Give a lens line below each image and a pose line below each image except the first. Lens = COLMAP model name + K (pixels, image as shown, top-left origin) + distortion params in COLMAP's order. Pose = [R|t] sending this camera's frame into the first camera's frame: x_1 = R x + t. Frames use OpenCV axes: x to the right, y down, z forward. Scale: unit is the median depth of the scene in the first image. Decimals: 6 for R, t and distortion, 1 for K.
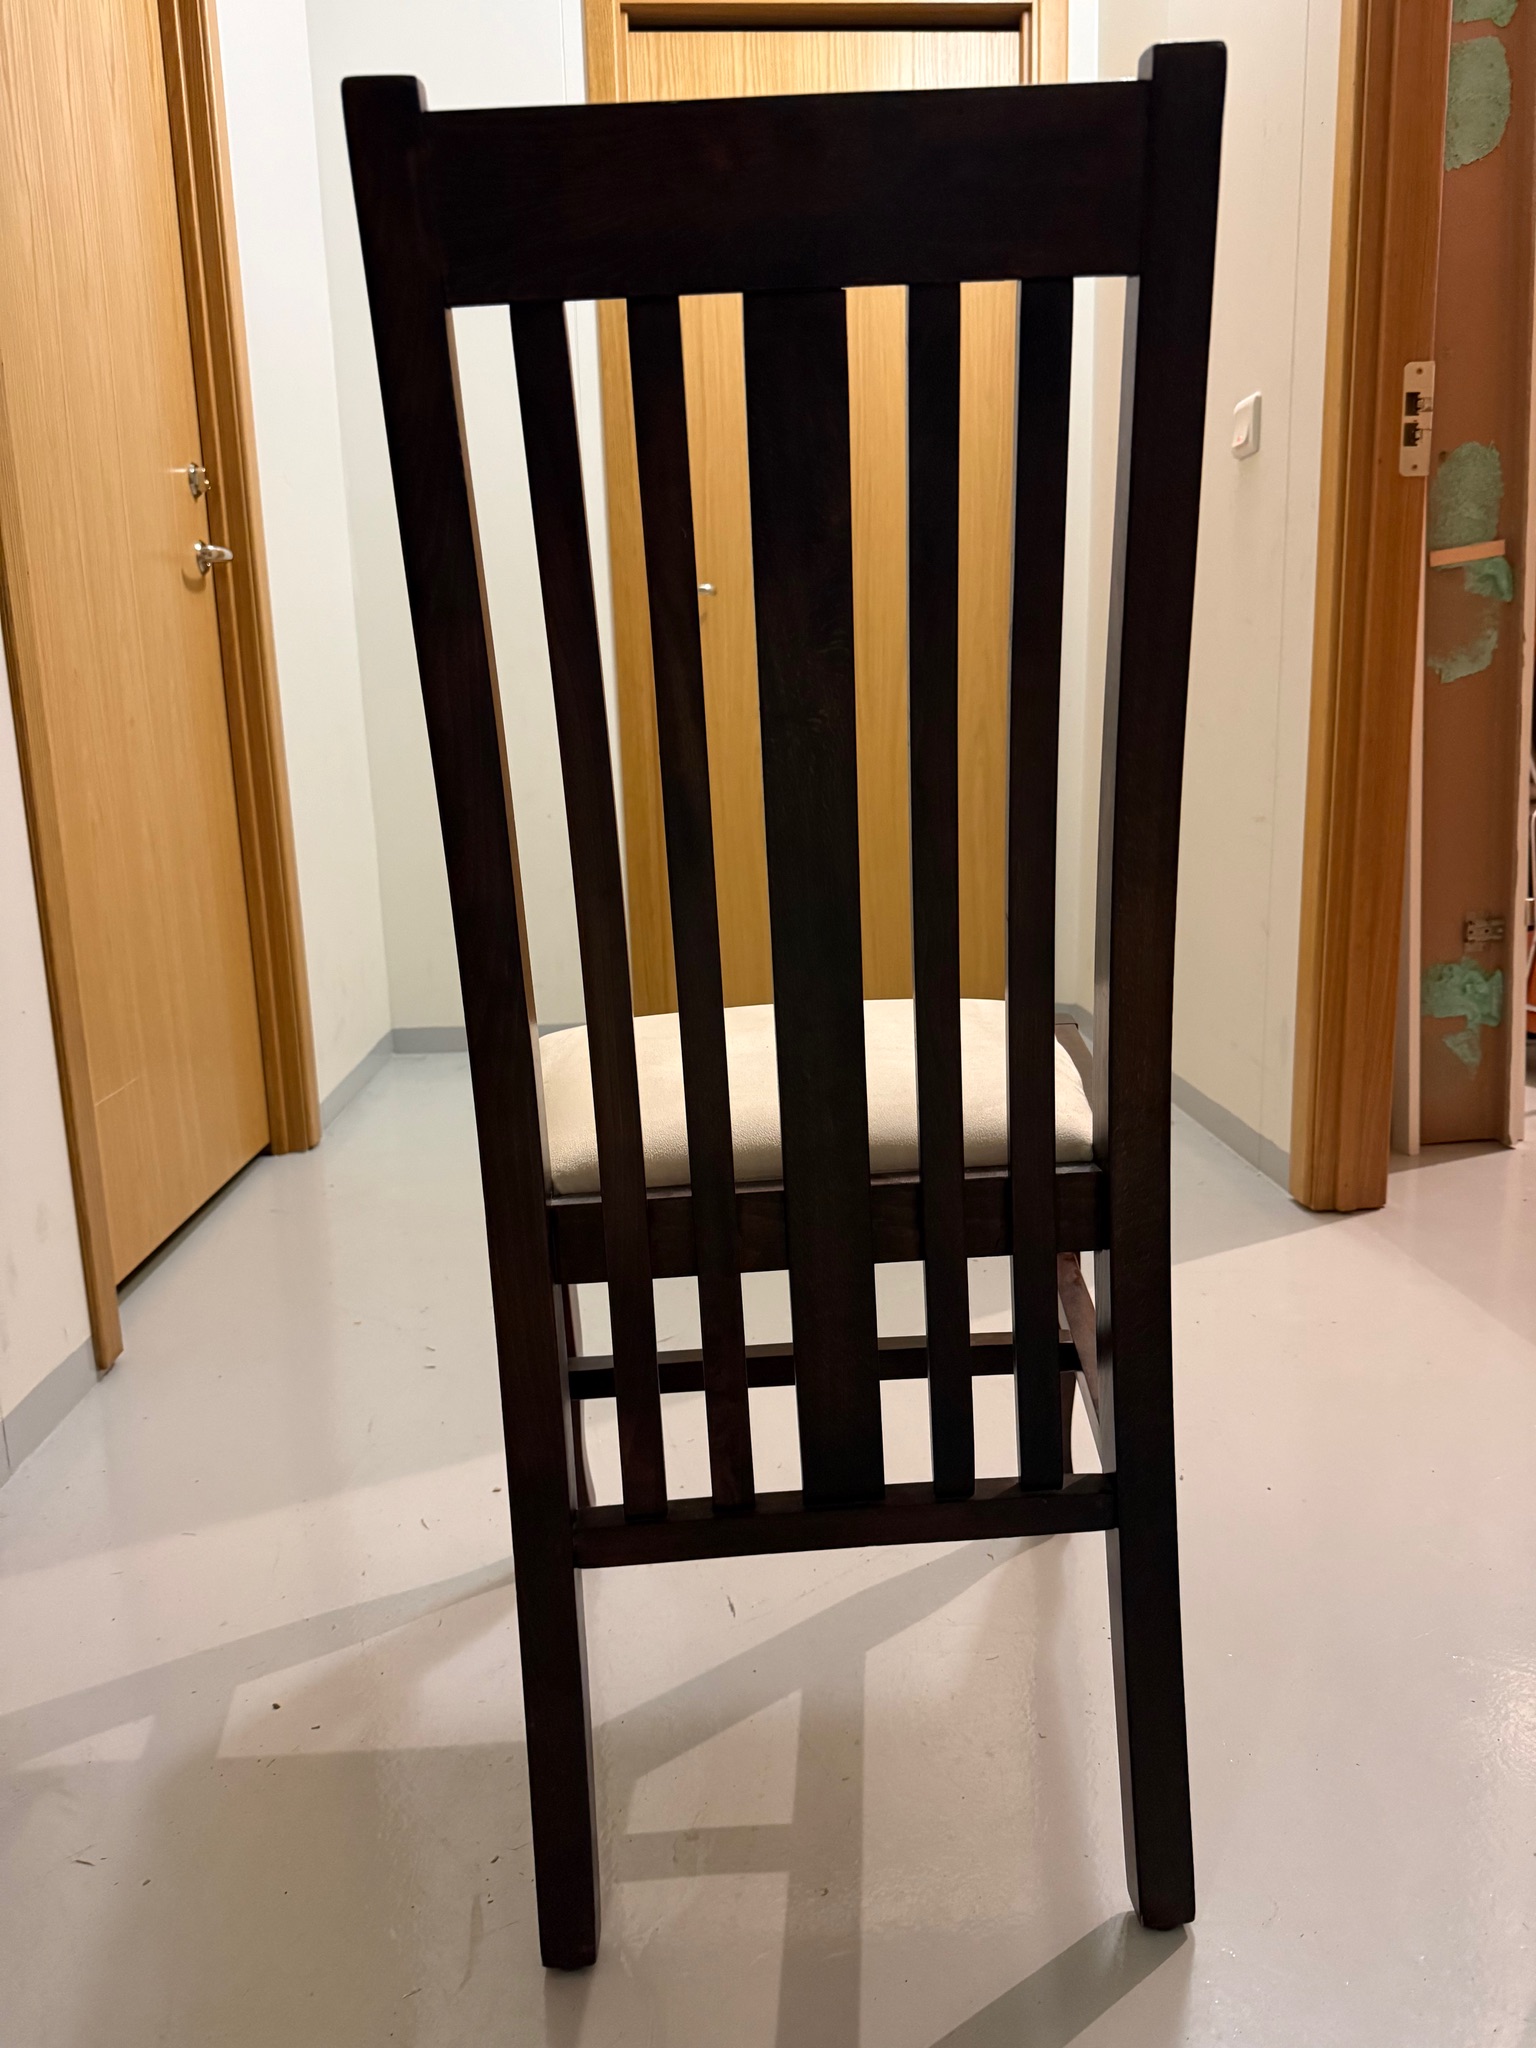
lens RADIAL K [[1427.5, 0, 766.4], [0, 1427.5, 1024.6], [0, 0, 1]] dist [-0.038127, -0.000459]
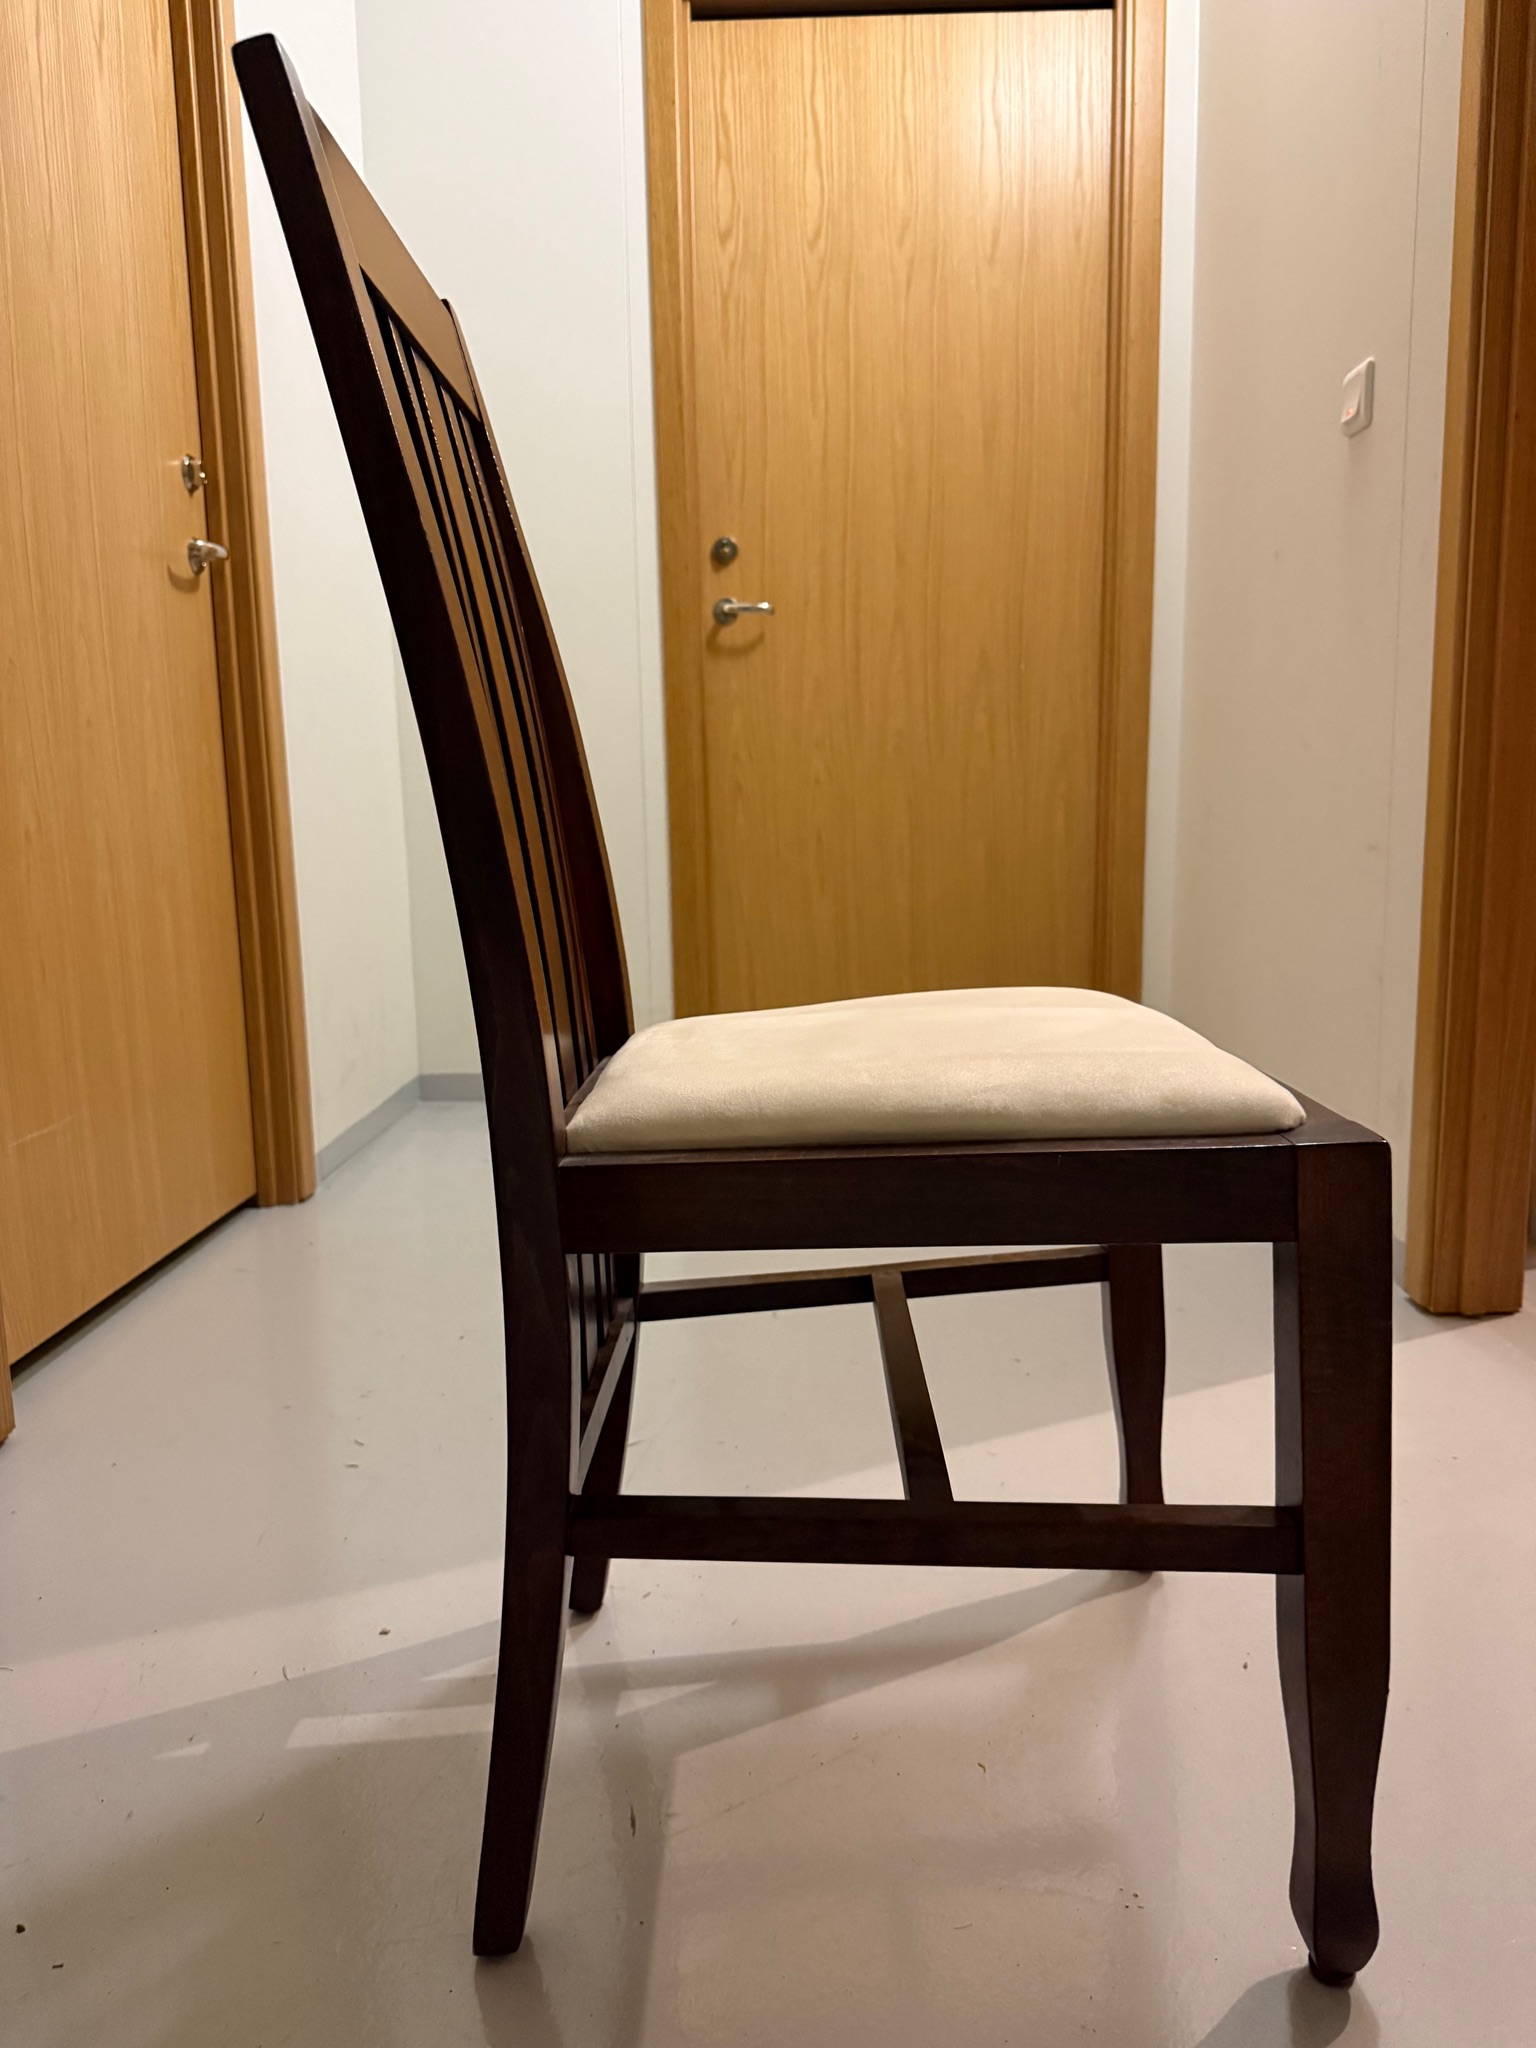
lens RADIAL K [[1427.5, 0, 766.2], [0, 1427.5, 1025.5], [0, 0, 1]] dist [-0.038127, -0.000459]
pose [[0.996697, 0.021740, -0.078245, 0.050075], [-0.025125, 0.998779, -0.042542, 0.006137], [0.077225, 0.044368, 0.996026, 0.118824]]
